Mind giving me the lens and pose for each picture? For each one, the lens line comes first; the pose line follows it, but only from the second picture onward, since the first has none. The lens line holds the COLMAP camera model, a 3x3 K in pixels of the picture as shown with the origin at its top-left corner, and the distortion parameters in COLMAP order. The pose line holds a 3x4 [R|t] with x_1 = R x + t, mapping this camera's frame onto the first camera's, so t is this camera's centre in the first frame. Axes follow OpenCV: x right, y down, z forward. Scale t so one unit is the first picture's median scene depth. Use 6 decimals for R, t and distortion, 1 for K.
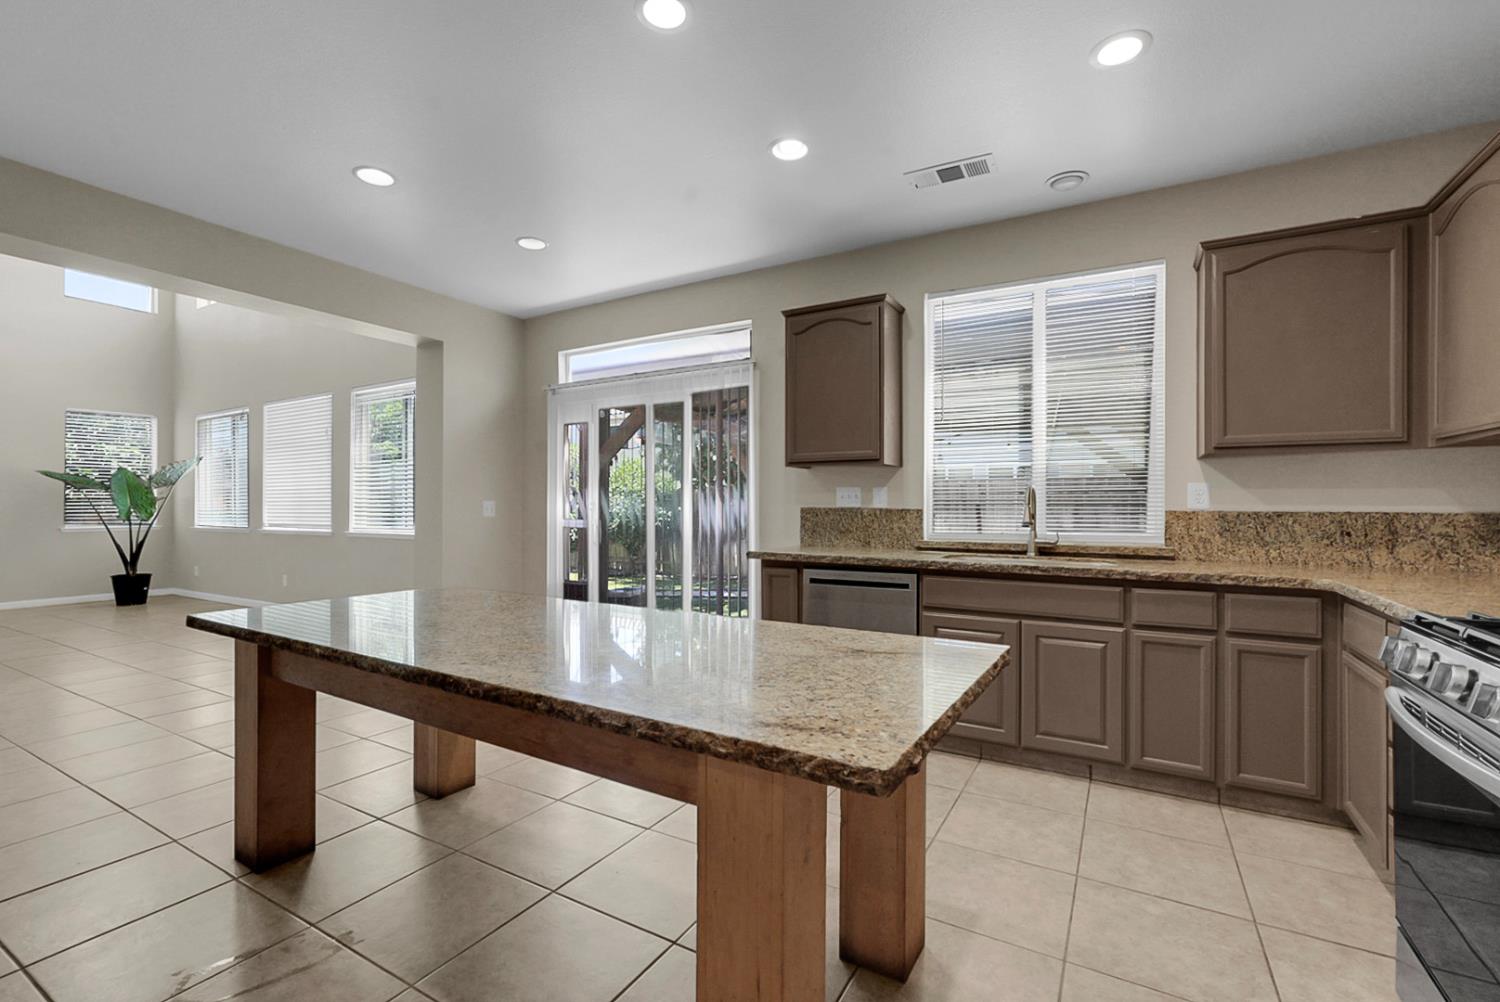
lens RADIAL K [[658.2, 0, 750.0], [0, 658.2, 501.0], [0, 0, 1]] dist [-0.000845, 0.000137]
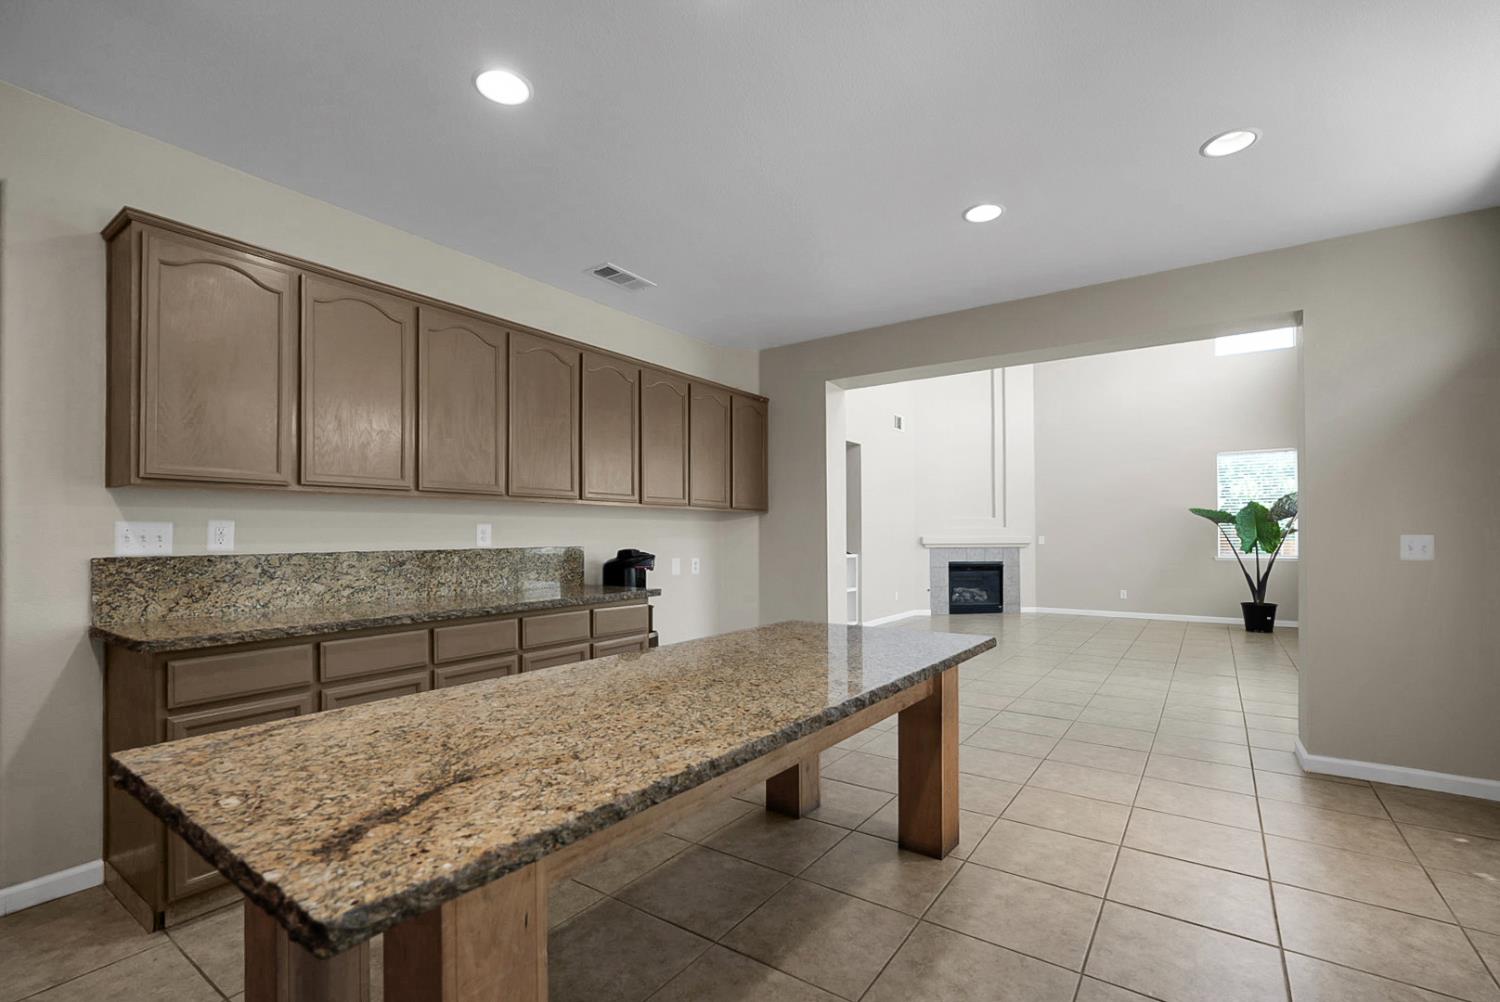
lens RADIAL K [[668.3, 0, 756.0], [0, 668.3, 525.5], [0, 0, 1]] dist [-0.012404, -0.000508]
pose [[-0.072484, -0.016424, -0.997234, 0.497068], [0.010205, 0.999800, -0.017208, -0.005821], [0.997317, -0.011424, -0.072302, 0.824642]]
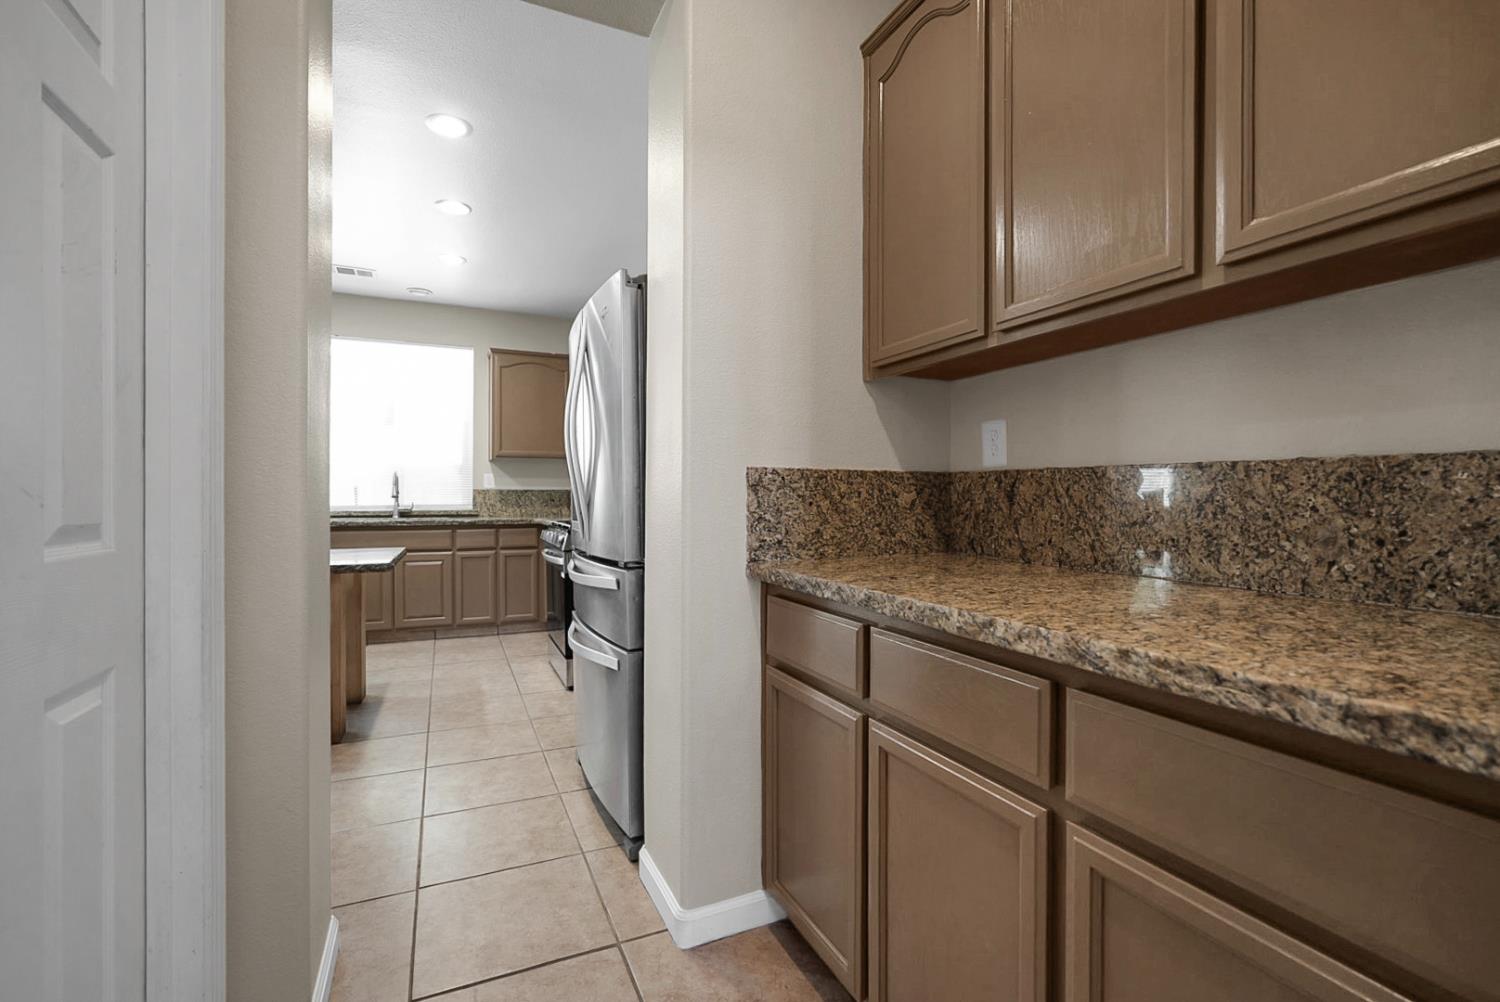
lens RADIAL K [[658.2, 0, 750.0], [0, 658.2, 501.0], [0, 0, 1]] dist [-0.000845, 0.000137]
pose [[0.582429, -0.008934, 0.812832, -0.435617], [-0.006303, 0.999860, 0.015506, 0.015609], [-0.812857, -0.014155, 0.582291, -0.737471]]
